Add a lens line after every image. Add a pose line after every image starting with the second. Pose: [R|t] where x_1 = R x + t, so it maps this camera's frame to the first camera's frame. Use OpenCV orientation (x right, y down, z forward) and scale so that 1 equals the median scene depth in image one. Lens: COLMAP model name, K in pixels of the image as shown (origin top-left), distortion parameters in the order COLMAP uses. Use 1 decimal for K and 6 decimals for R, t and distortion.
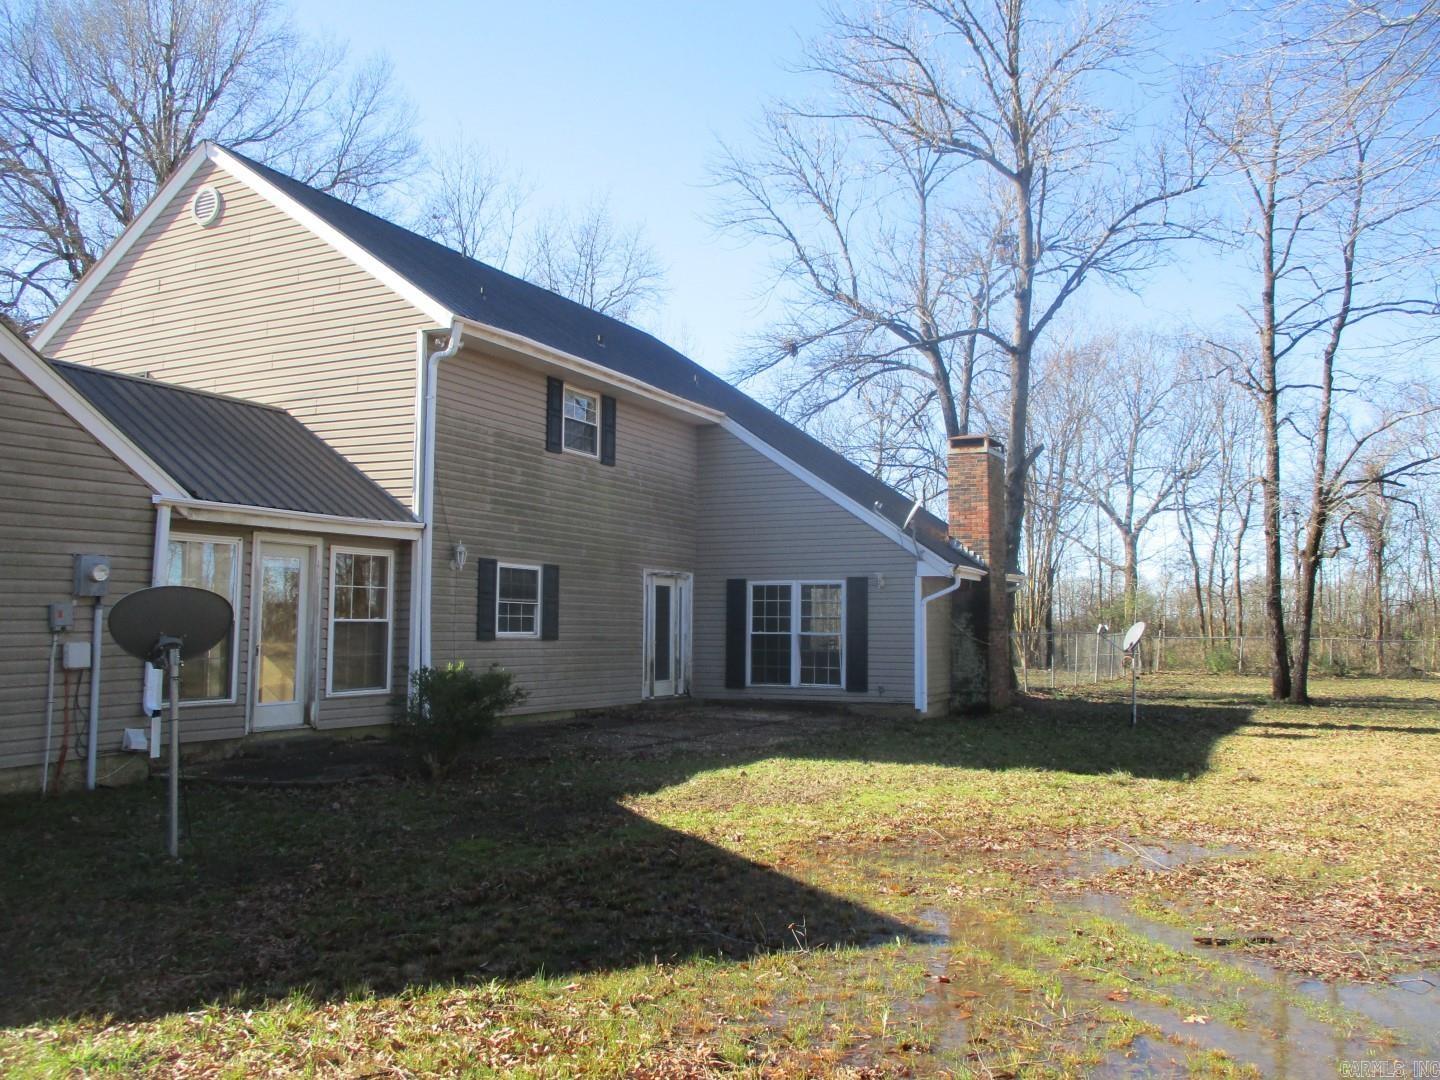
lens RADIAL K [[1213.8, 0, 726.1], [0, 1213.8, 540.4], [0, 0, 1]] dist [-0.026883, -0.004065]
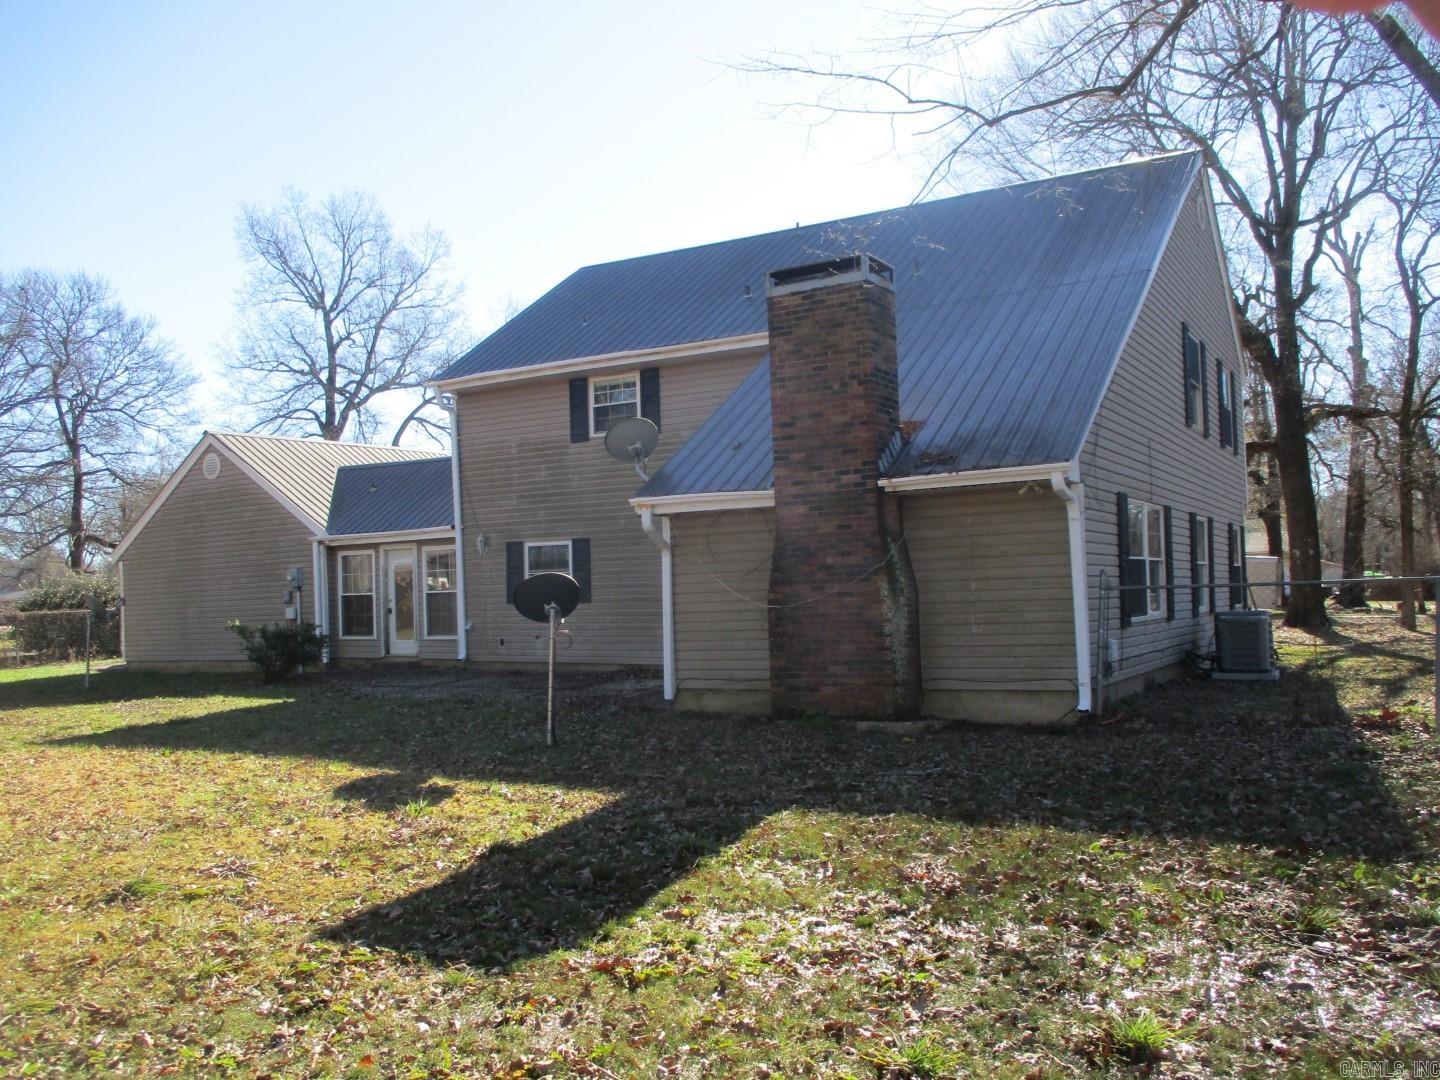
lens RADIAL K [[1213.8, 0, 726.1], [0, 1213.8, 540.4], [0, 0, 1]] dist [-0.026883, -0.004065]
pose [[-0.091857, -0.031529, -0.995273, 1.034978], [0.107377, 0.993357, -0.041378, 0.087713], [0.989966, -0.110670, -0.087862, 1.262151]]
